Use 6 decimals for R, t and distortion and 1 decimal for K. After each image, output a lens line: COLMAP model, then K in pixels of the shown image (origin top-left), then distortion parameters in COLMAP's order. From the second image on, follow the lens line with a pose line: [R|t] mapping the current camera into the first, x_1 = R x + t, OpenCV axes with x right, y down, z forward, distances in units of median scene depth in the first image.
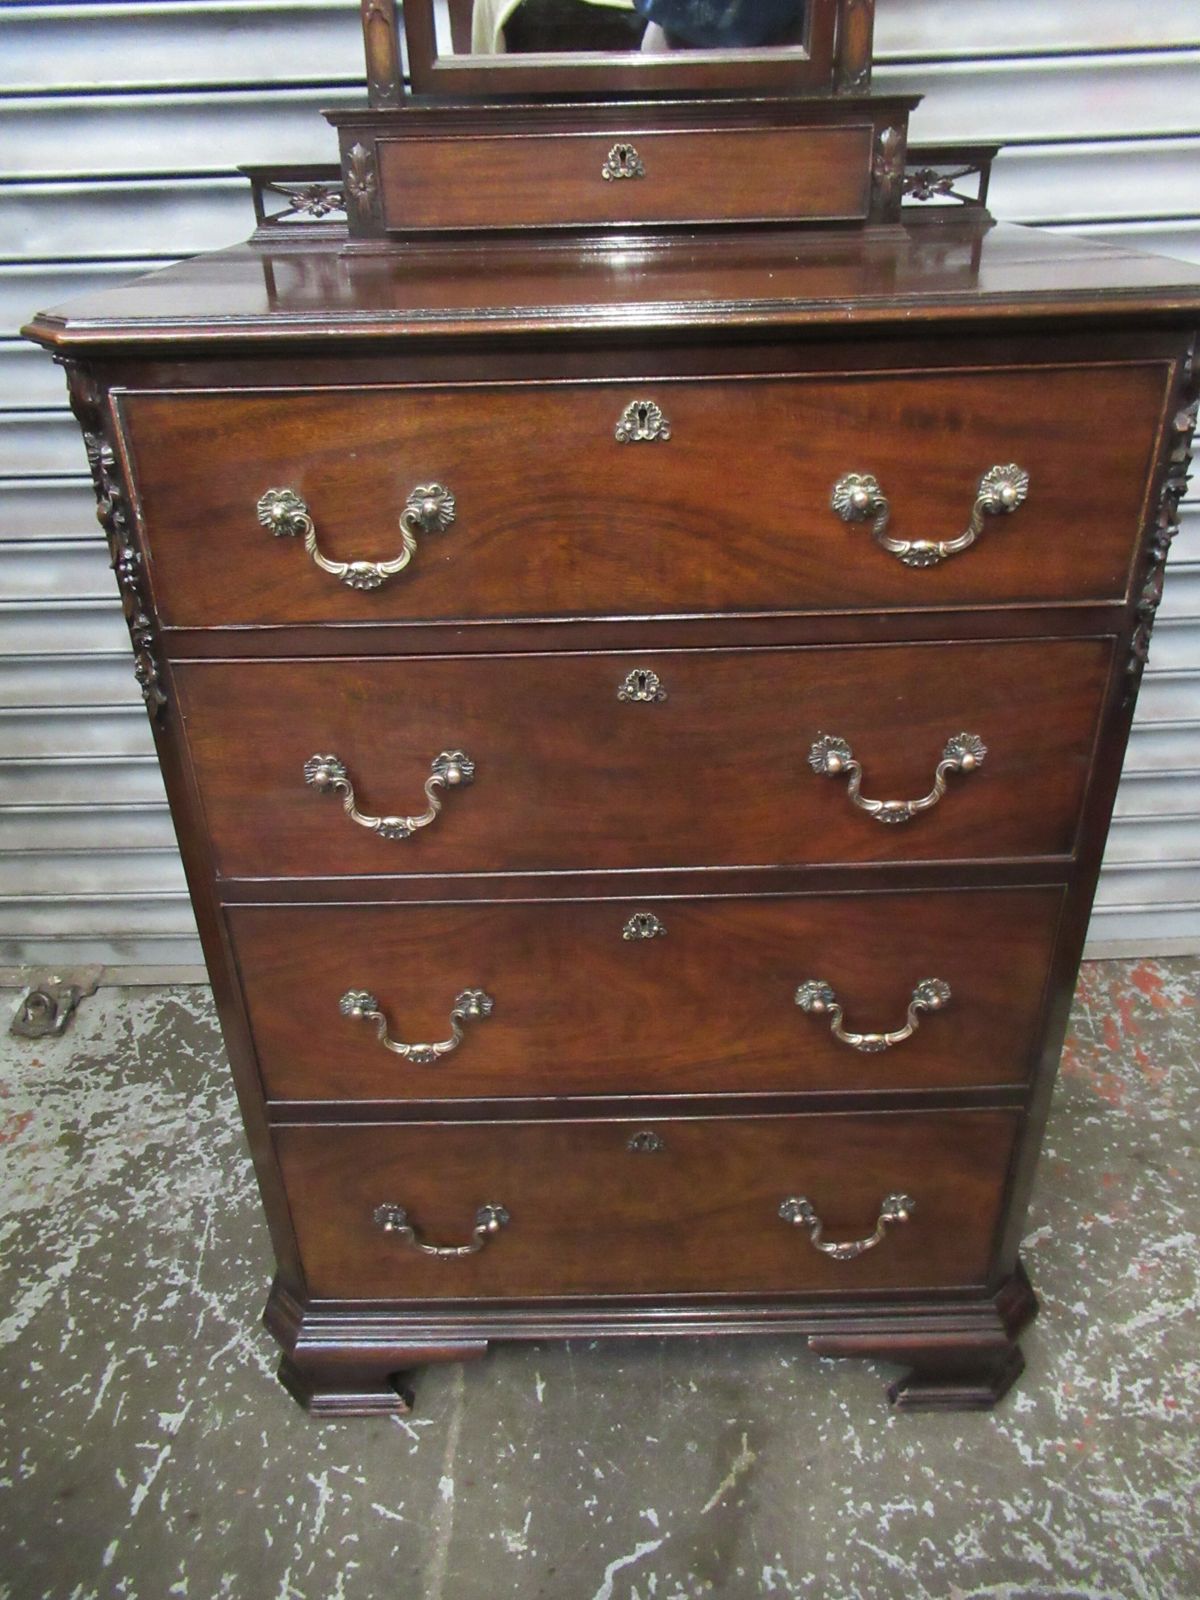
lens RADIAL K [[1198.9, 0, 586.1], [0, 1198.9, 738.9], [0, 0, 1]] dist [0.005695, -0.008712]
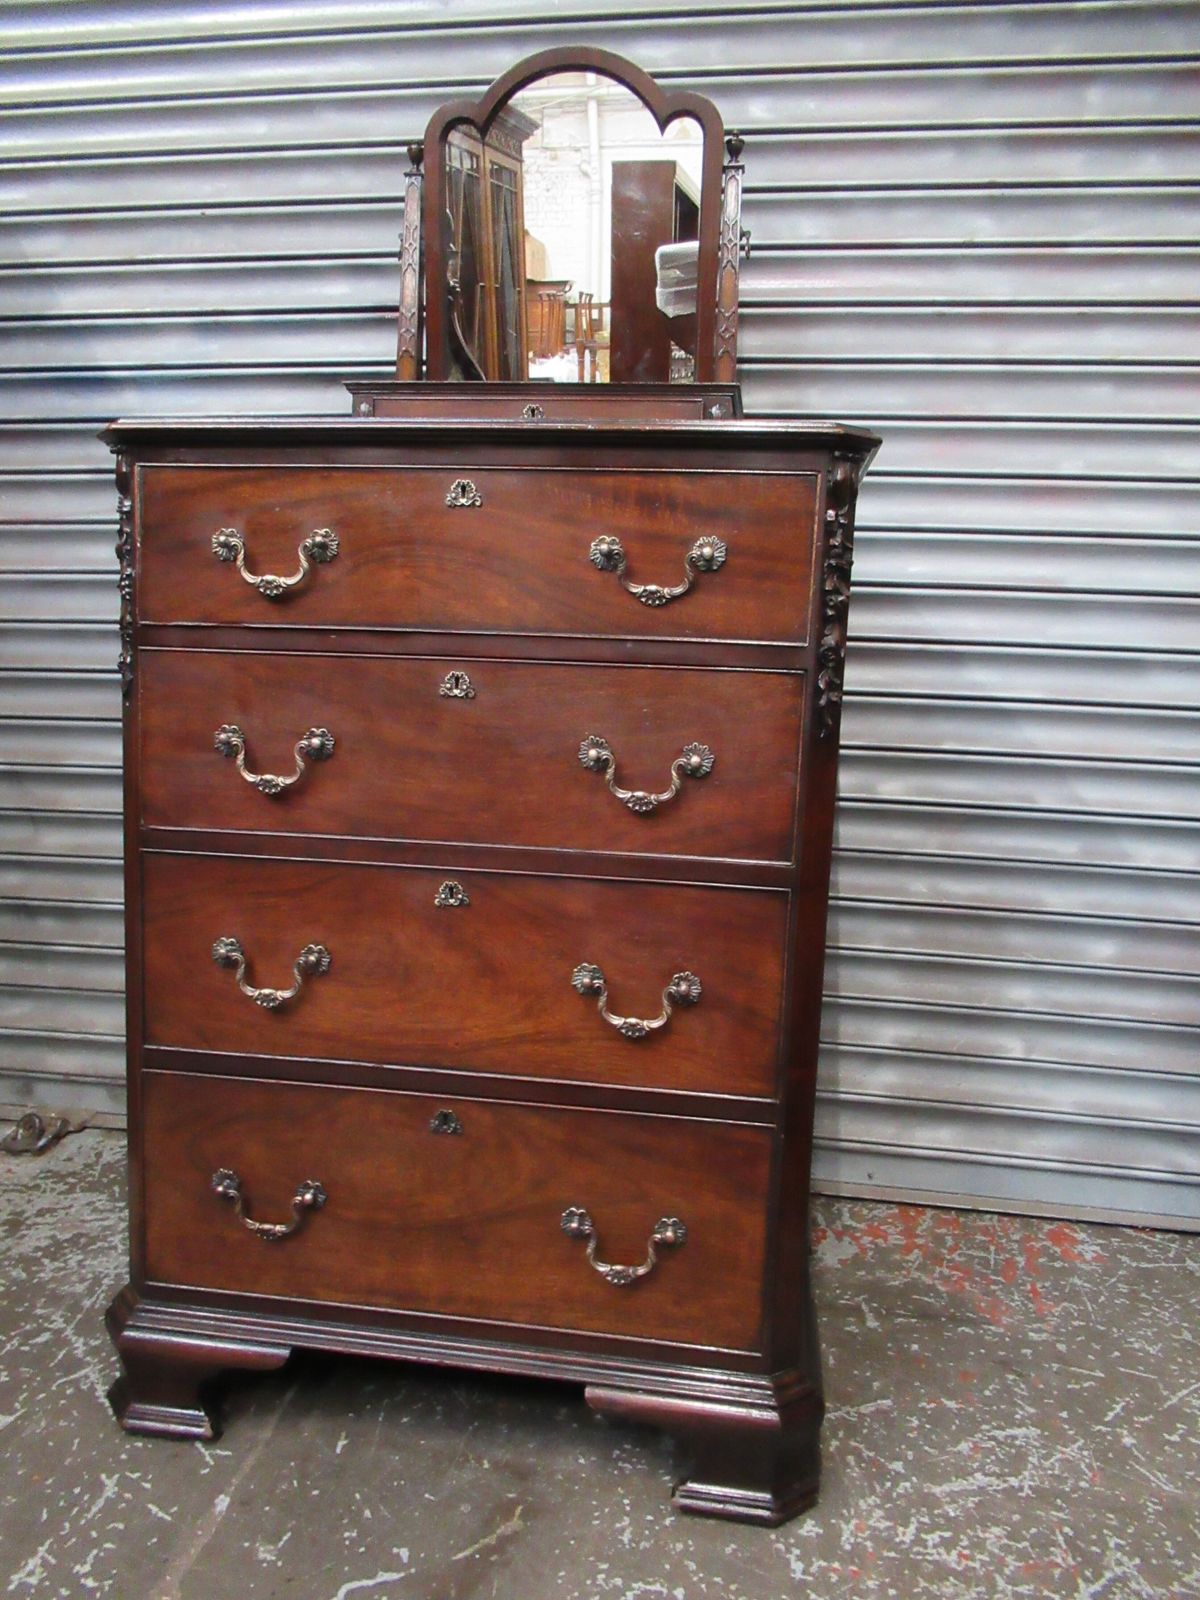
lens RADIAL K [[1191.9, 0, 586.7], [0, 1191.9, 772.4], [0, 0, 1]] dist [0.034214, -0.002334]
pose [[0.985582, 0.081444, -0.148307, 0.291660], [-0.129840, 0.926075, -0.354297, 0.368842], [0.108488, 0.368445, 0.923298, -0.150548]]
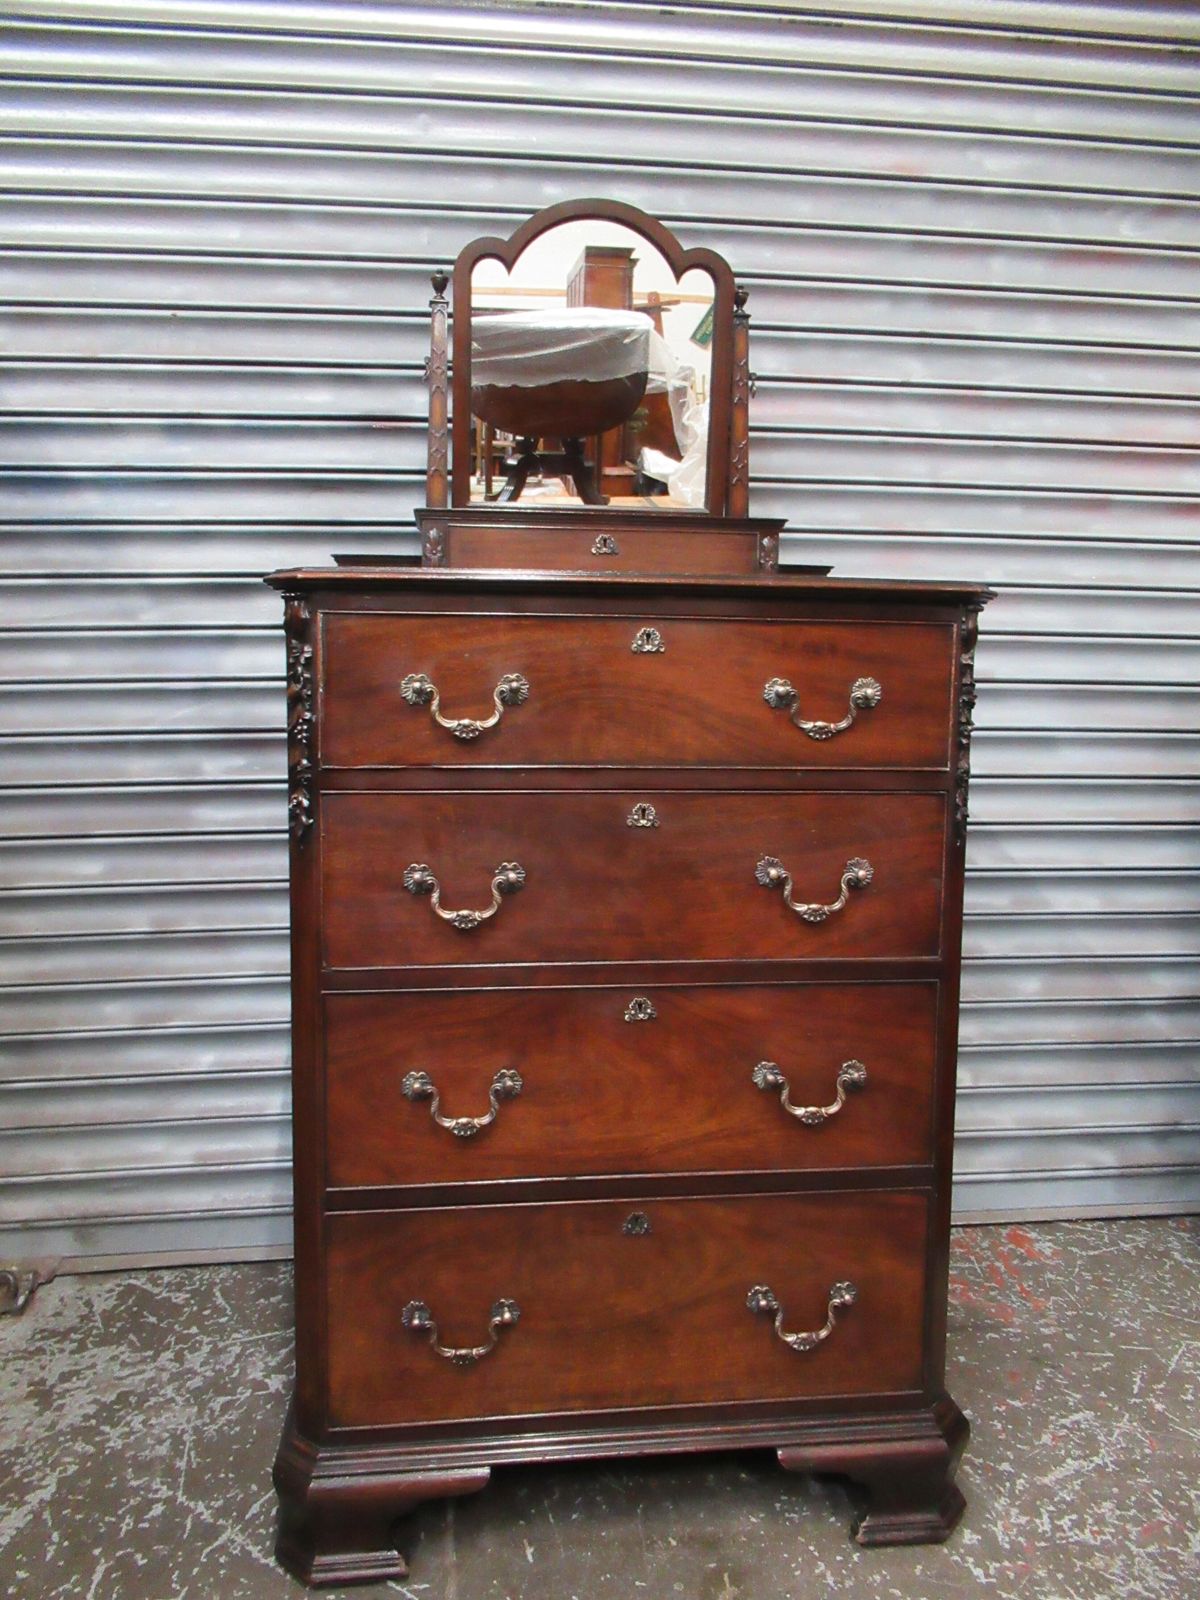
lens RADIAL K [[1197.9, 0, 570.0], [0, 1197.9, 779.9], [0, 0, 1]] dist [0.044975, -0.011626]
pose [[0.992907, 0.029022, 0.115296, -0.155628], [0.017632, 0.923081, -0.384201, 0.346280], [-0.117578, 0.383508, 0.916022, -0.262264]]
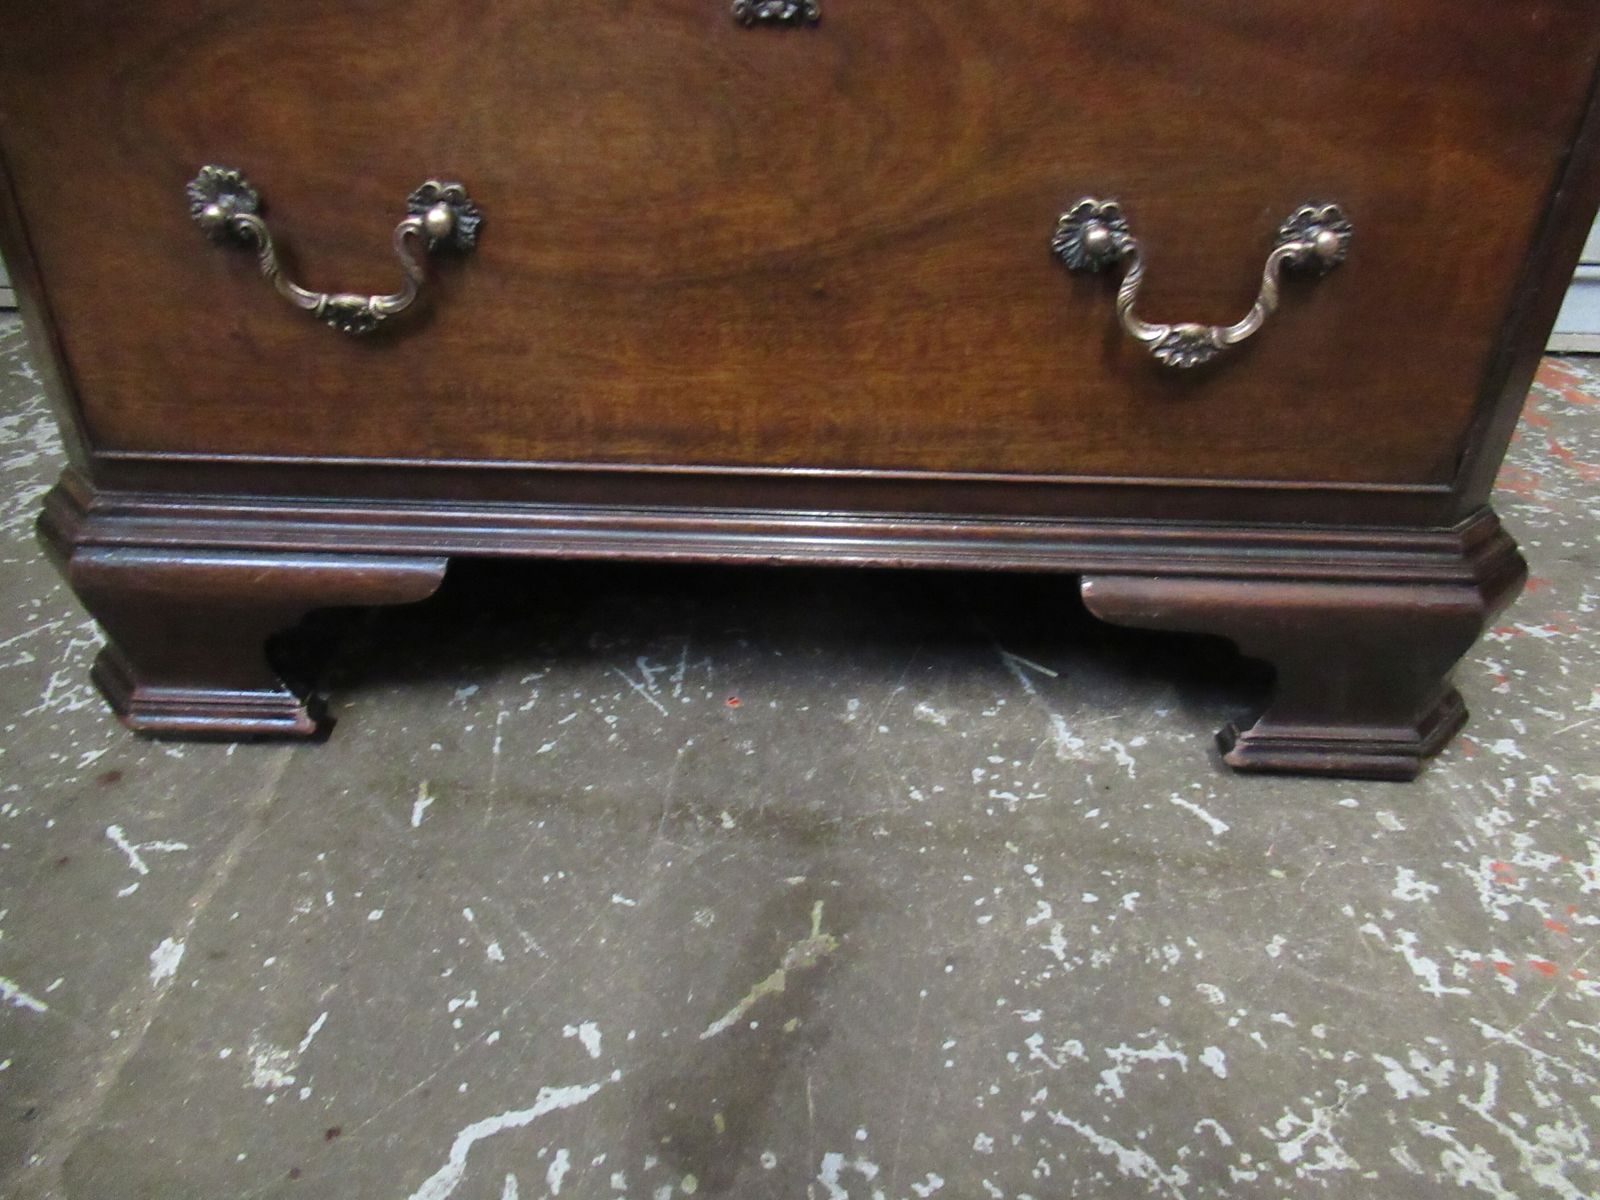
lens RADIAL K [[1182.6, 0, 782.8], [0, 1182.6, 528.2], [0, 0, 1]] dist [0.007974, -0.006448]
pose [[0.997887, 0.063693, -0.012796, 0.116460], [-0.063318, 0.997606, 0.027821, 0.428090], [0.014538, -0.026952, 0.999531, 0.547929]]
